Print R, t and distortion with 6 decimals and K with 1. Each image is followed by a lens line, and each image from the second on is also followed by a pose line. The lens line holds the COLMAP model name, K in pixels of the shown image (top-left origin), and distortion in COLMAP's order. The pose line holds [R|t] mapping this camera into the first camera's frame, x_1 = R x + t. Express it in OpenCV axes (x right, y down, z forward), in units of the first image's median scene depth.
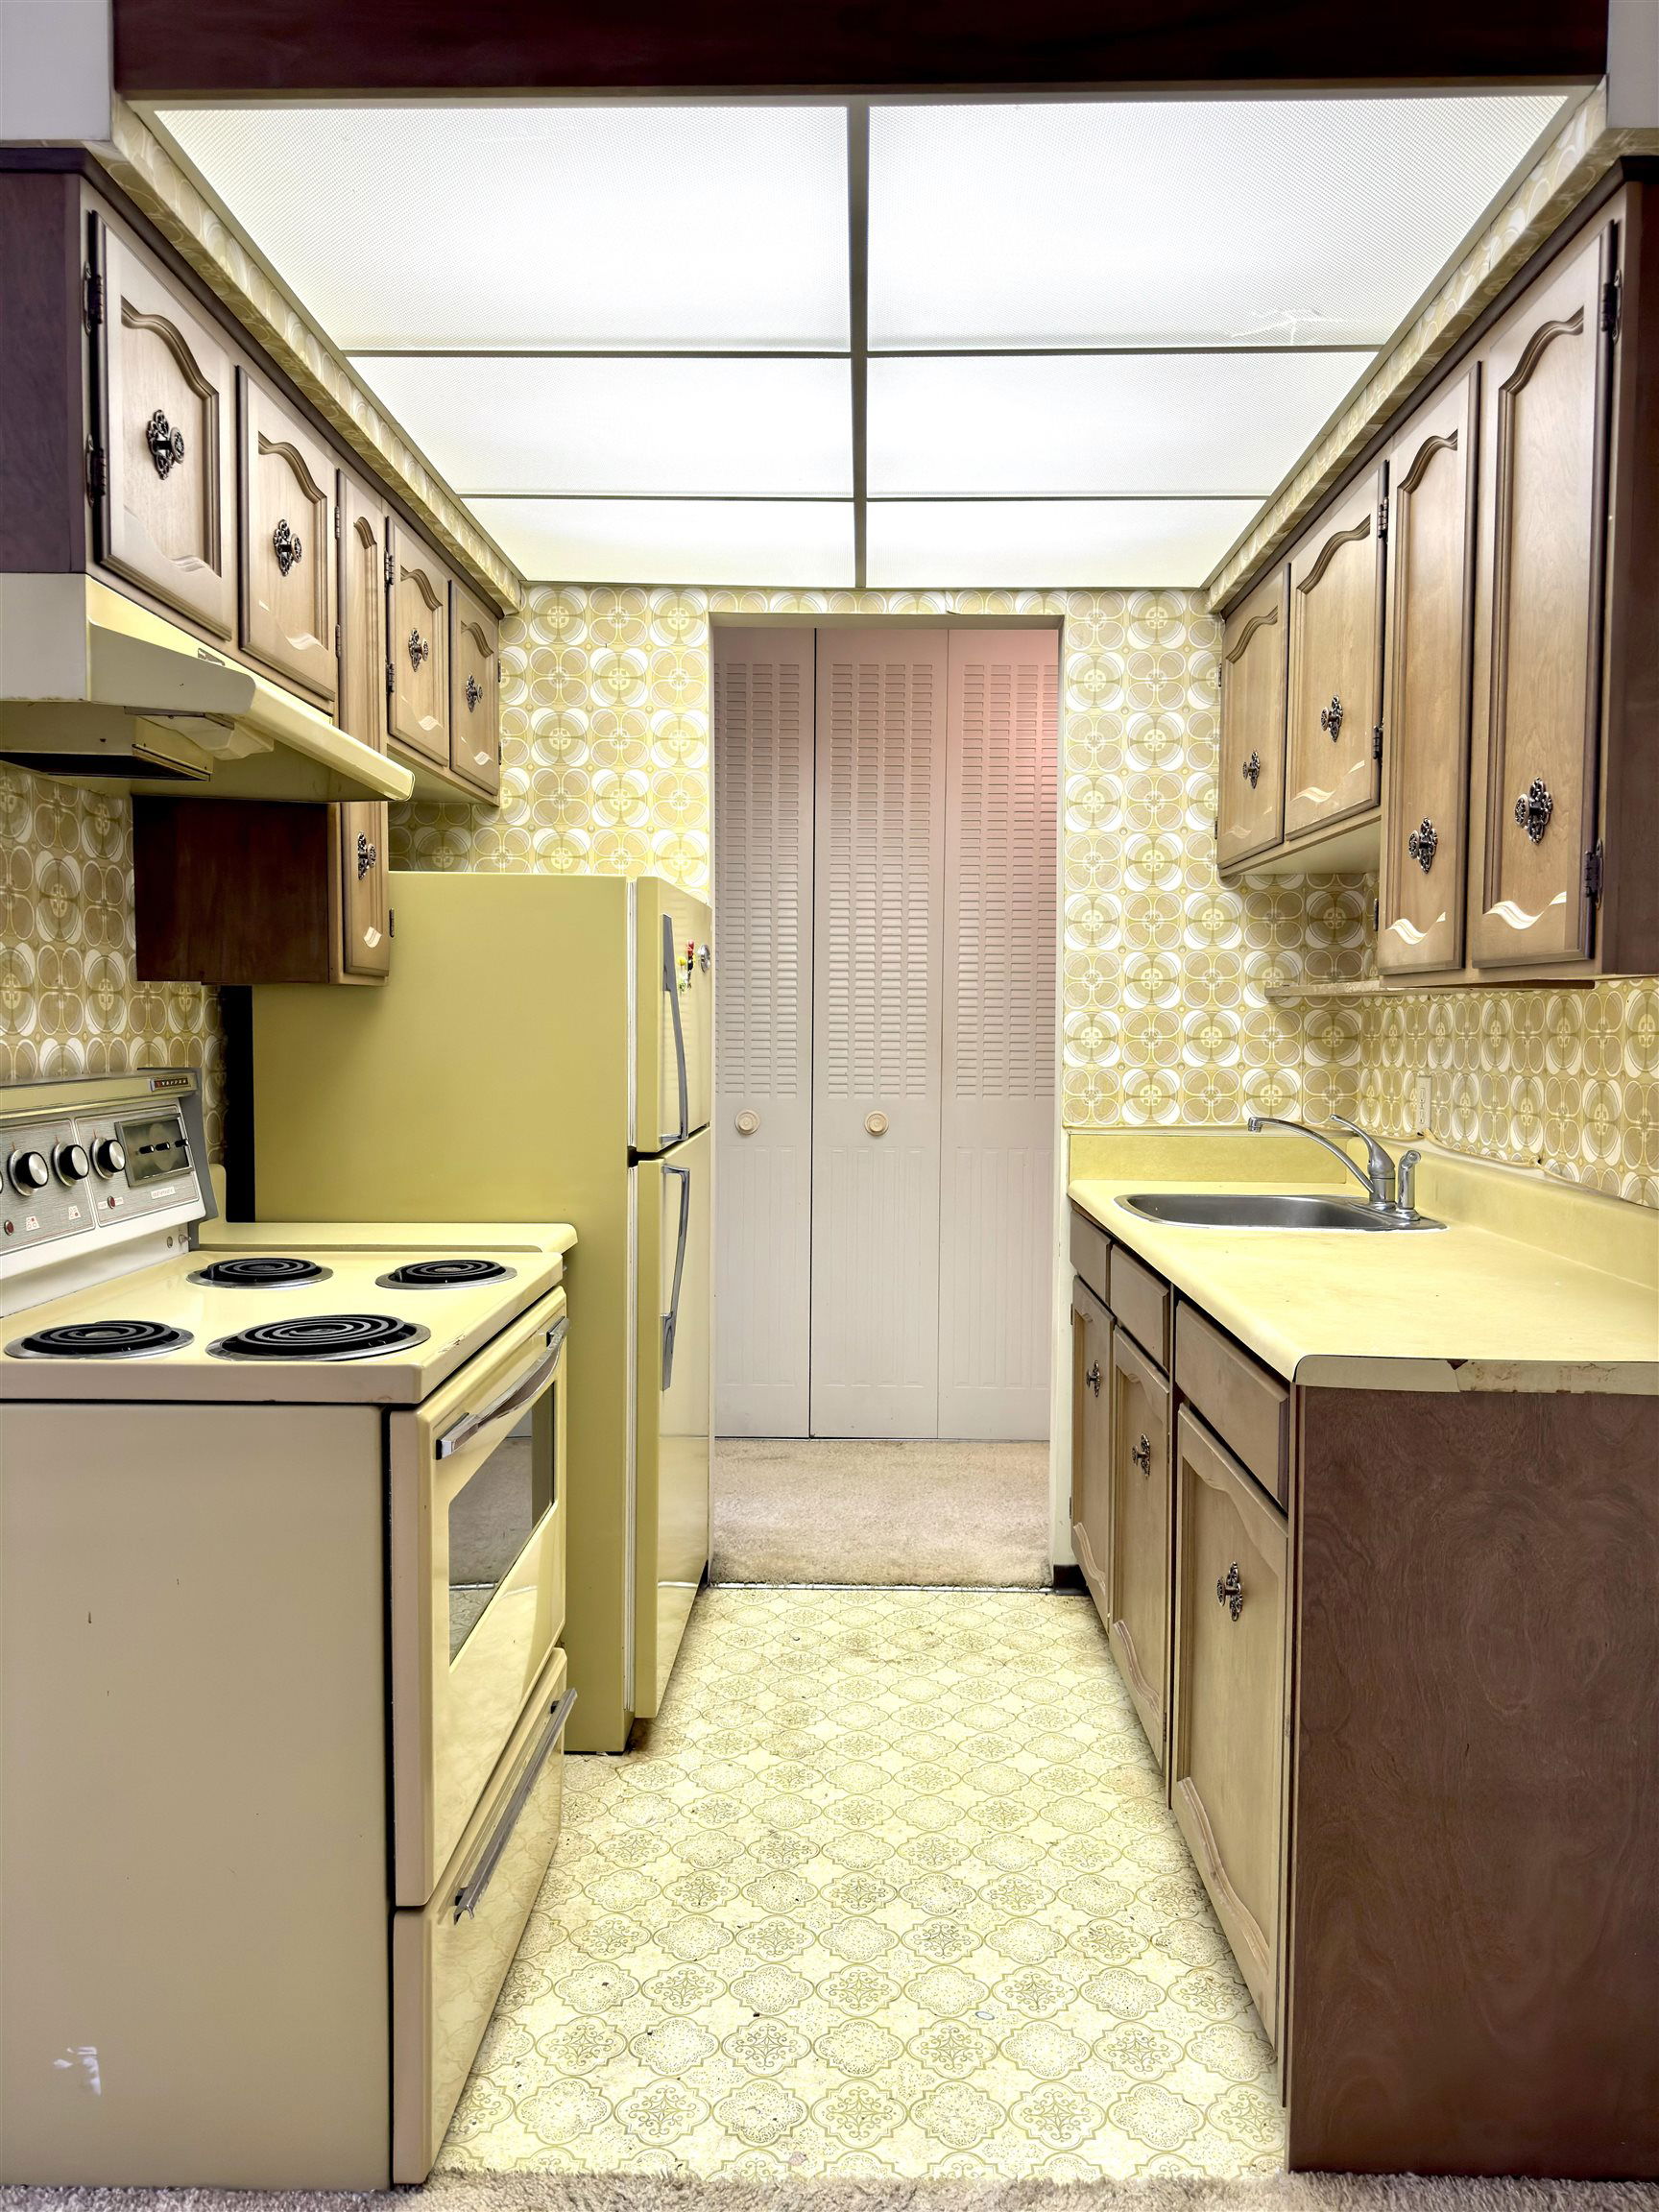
lens RADIAL K [[1574.4, 0, 838.4], [0, 1574.4, 1117.8], [0, 0, 1]] dist [0.056793, -0.038177]
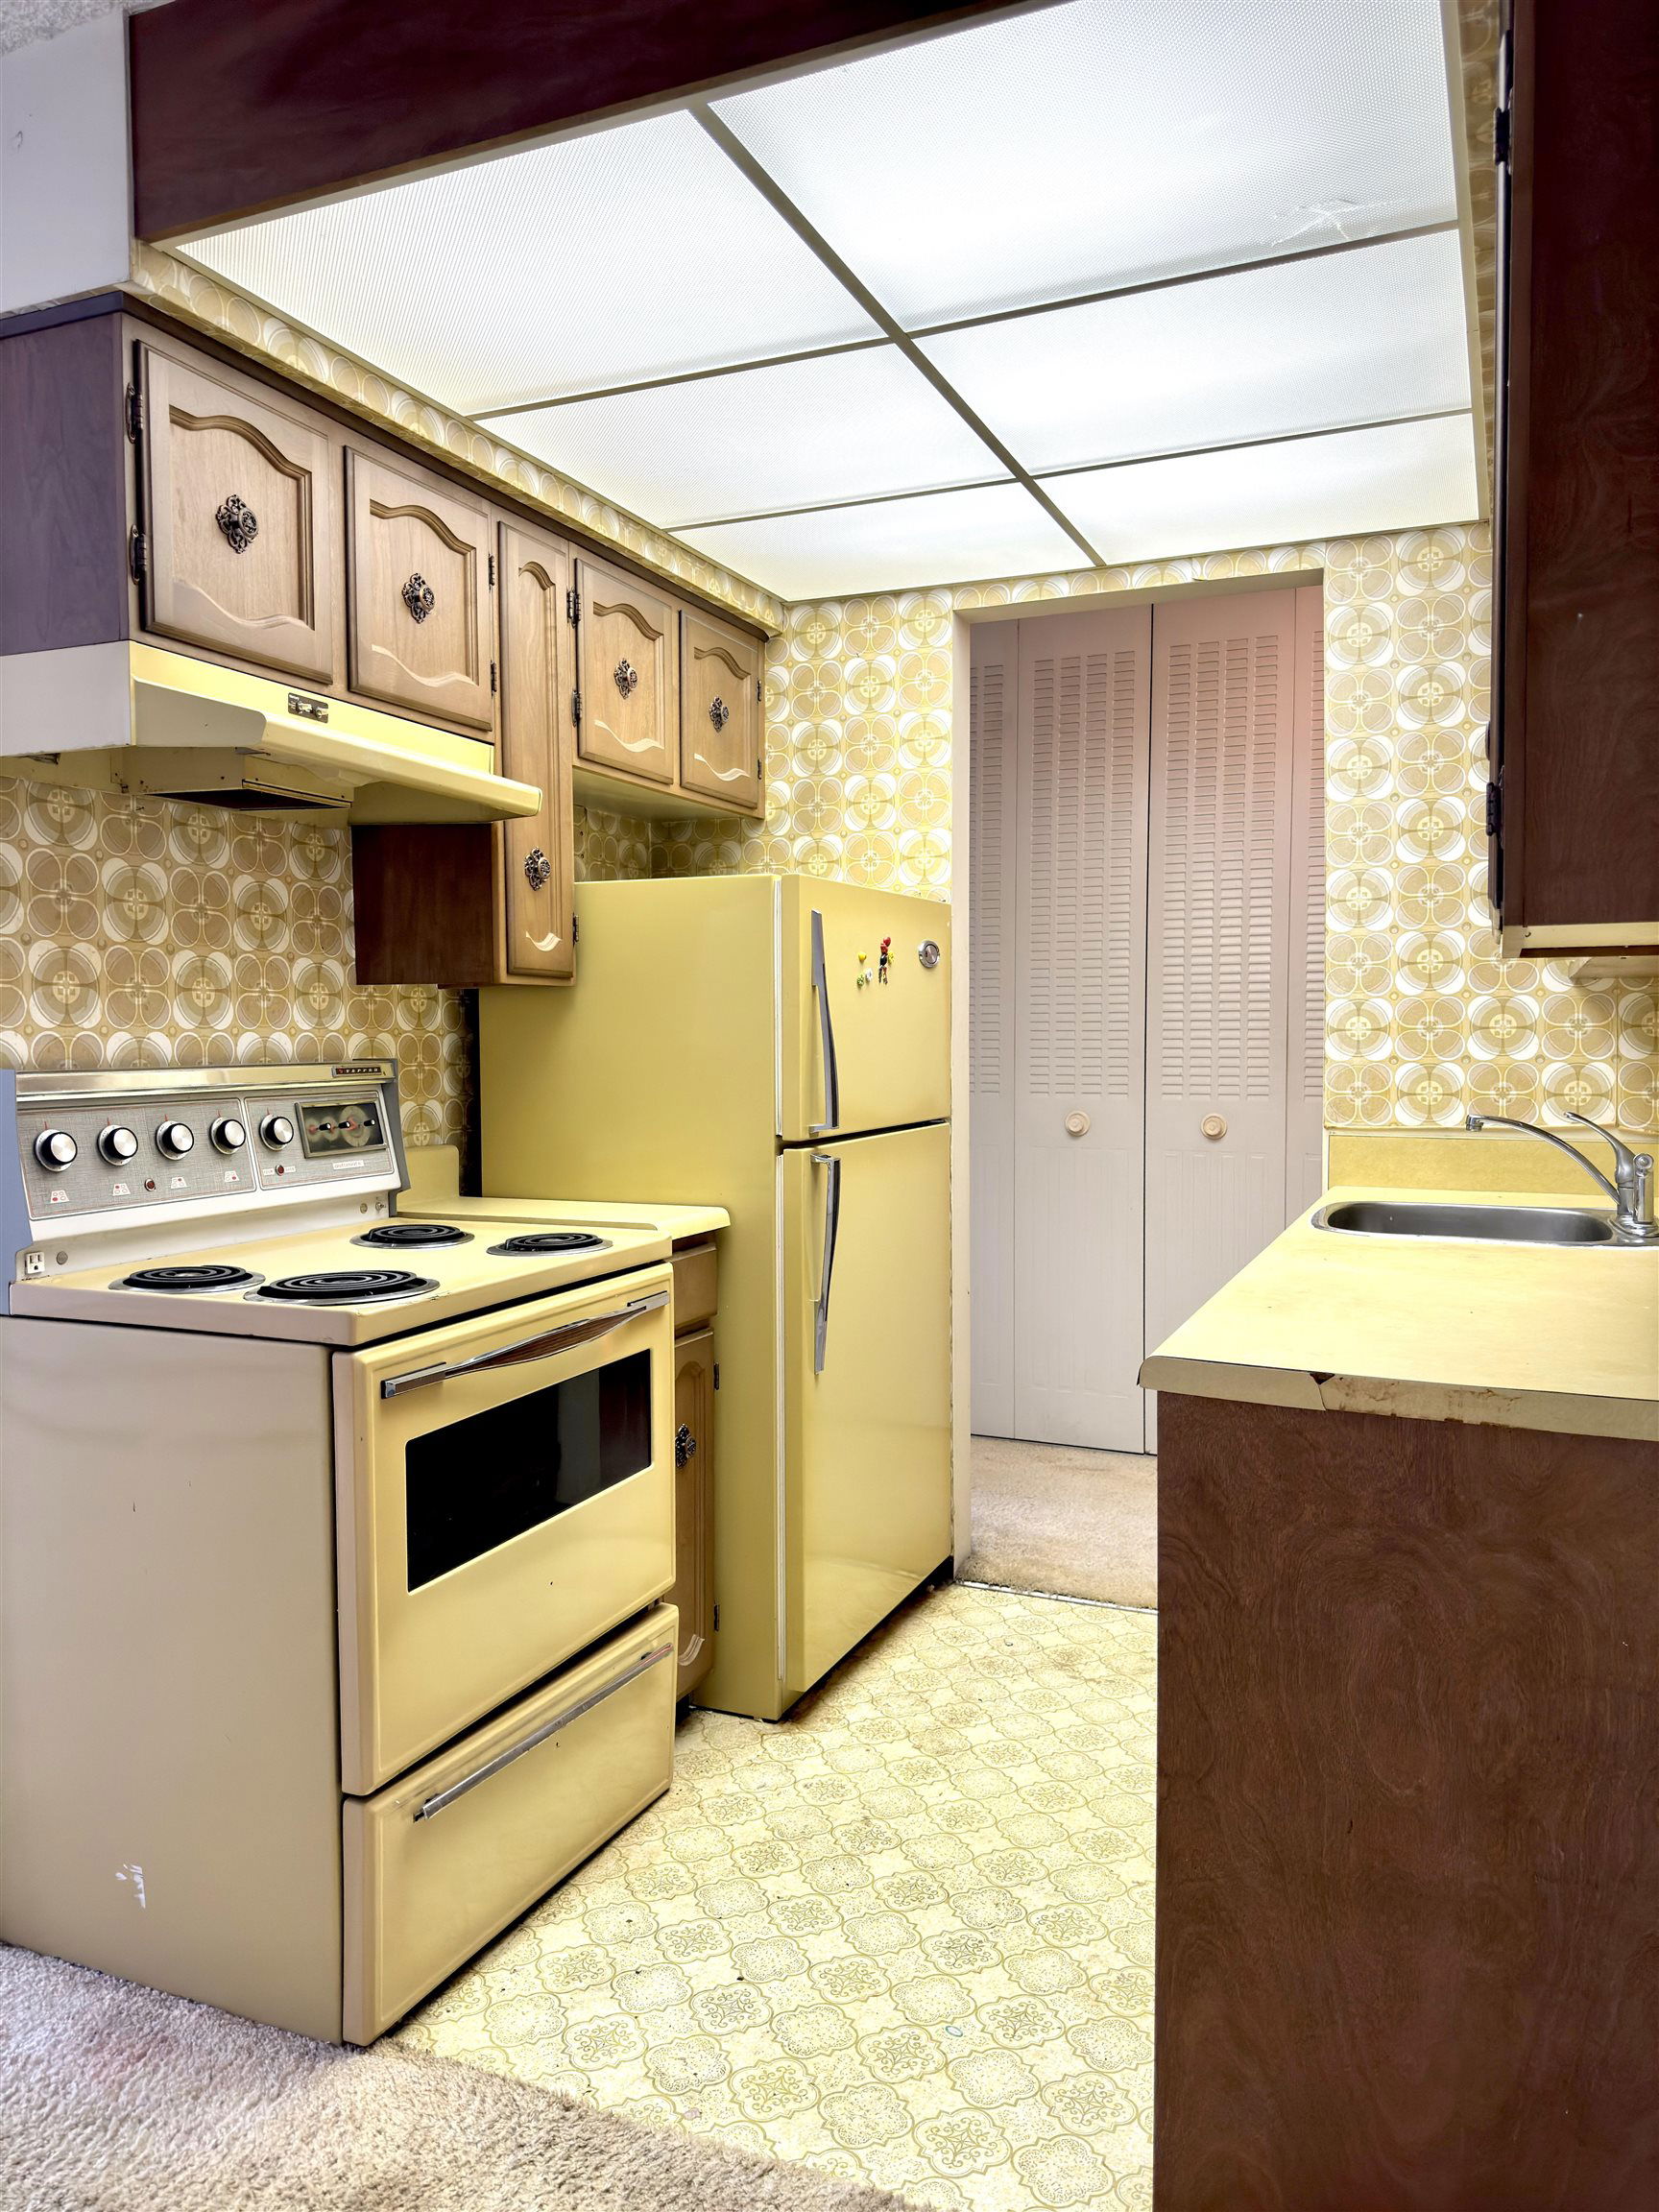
lens RADIAL K [[1574.4, 0, 825.6], [0, 1574.4, 1119.0], [0, 0, 1]] dist [0.056793, -0.038177]
pose [[0.923655, 0.010133, -0.383091, 0.340400], [-0.013420, 0.999892, -0.005909, 0.015465], [0.382989, 0.010599, 0.923692, 0.064337]]
